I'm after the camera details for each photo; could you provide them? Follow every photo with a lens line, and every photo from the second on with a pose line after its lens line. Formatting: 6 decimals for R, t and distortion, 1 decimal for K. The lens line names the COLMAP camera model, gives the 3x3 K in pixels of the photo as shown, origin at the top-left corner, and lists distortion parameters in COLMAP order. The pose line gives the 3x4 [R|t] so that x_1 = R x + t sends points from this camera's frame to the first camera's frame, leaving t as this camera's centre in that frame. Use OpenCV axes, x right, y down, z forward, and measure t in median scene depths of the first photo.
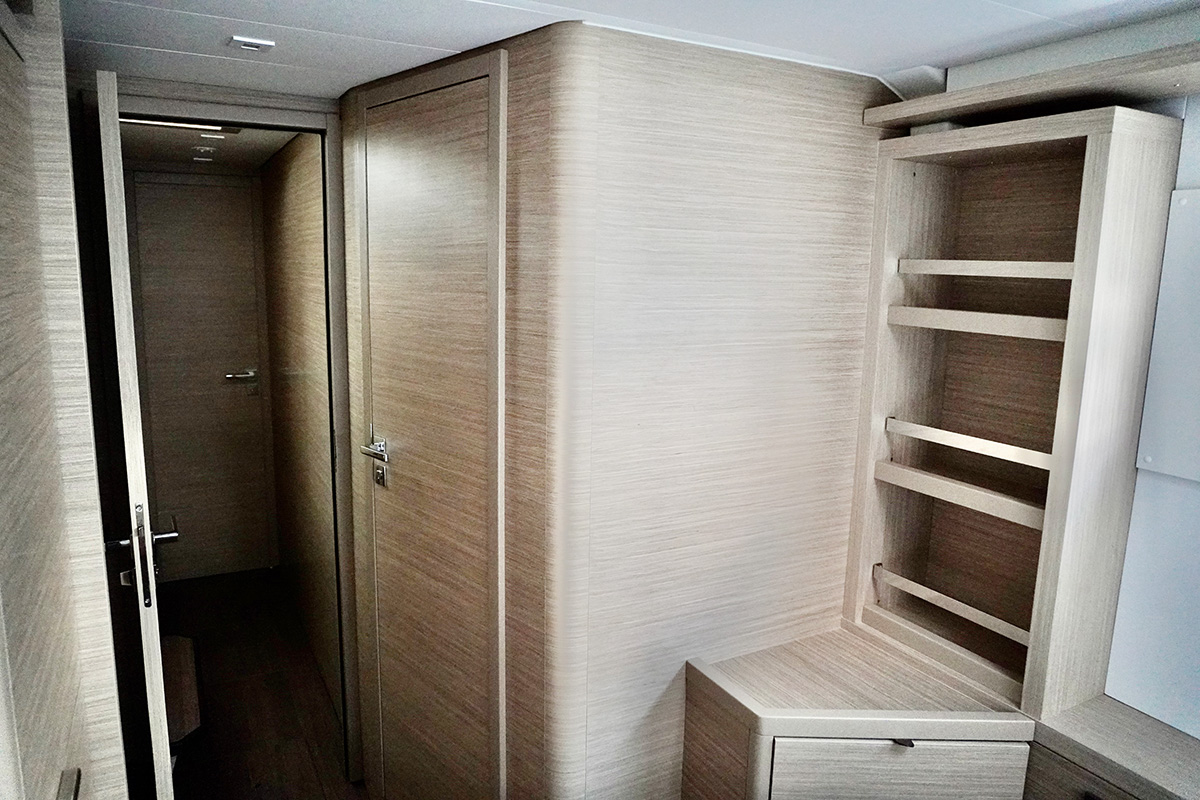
lens RADIAL K [[799.9, 0, 597.8], [0, 799.9, 394.6], [0, 0, 1]] dist [-0.061243, 0.044317]
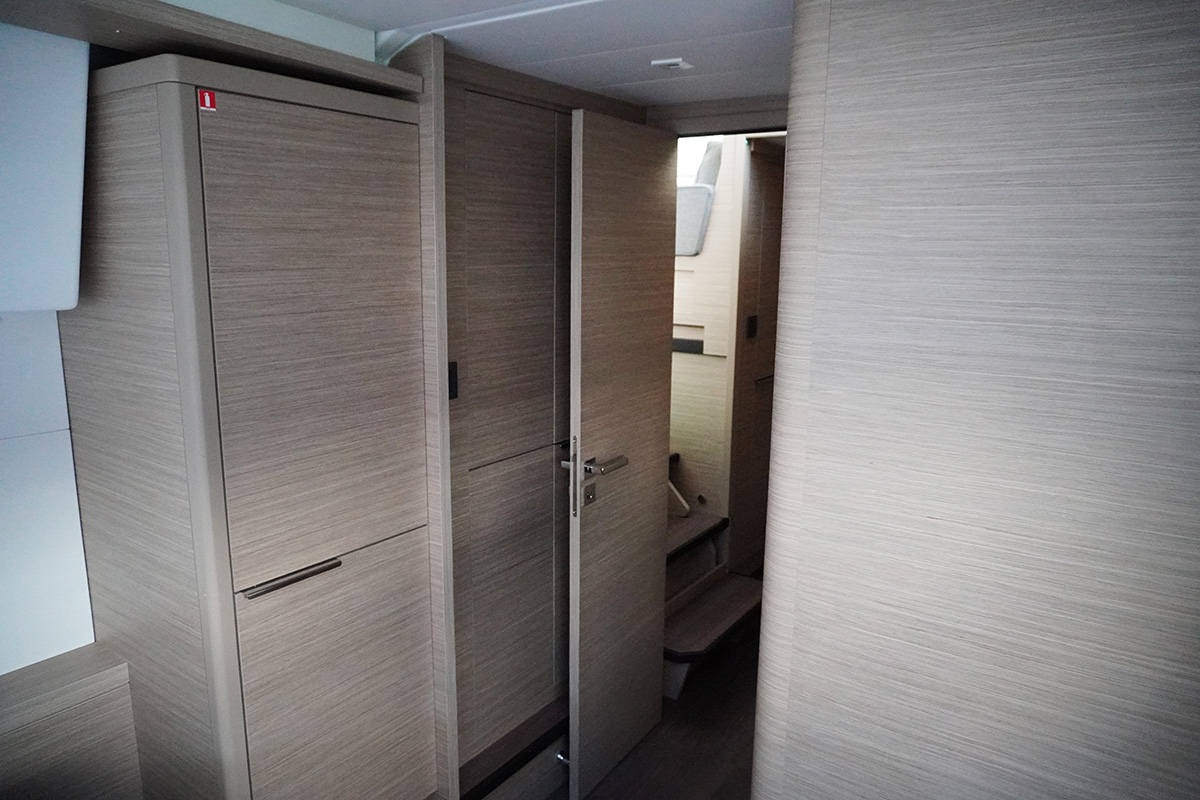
lens RADIAL K [[799.9, 0, 597.8], [0, 799.9, 394.6], [0, 0, 1]] dist [-0.061243, 0.044317]
pose [[0.449024, 0.147523, -0.881257, 0.601244], [-0.148096, 0.984922, 0.089418, -0.057298], [0.881161, 0.090360, 0.464101, 0.408255]]
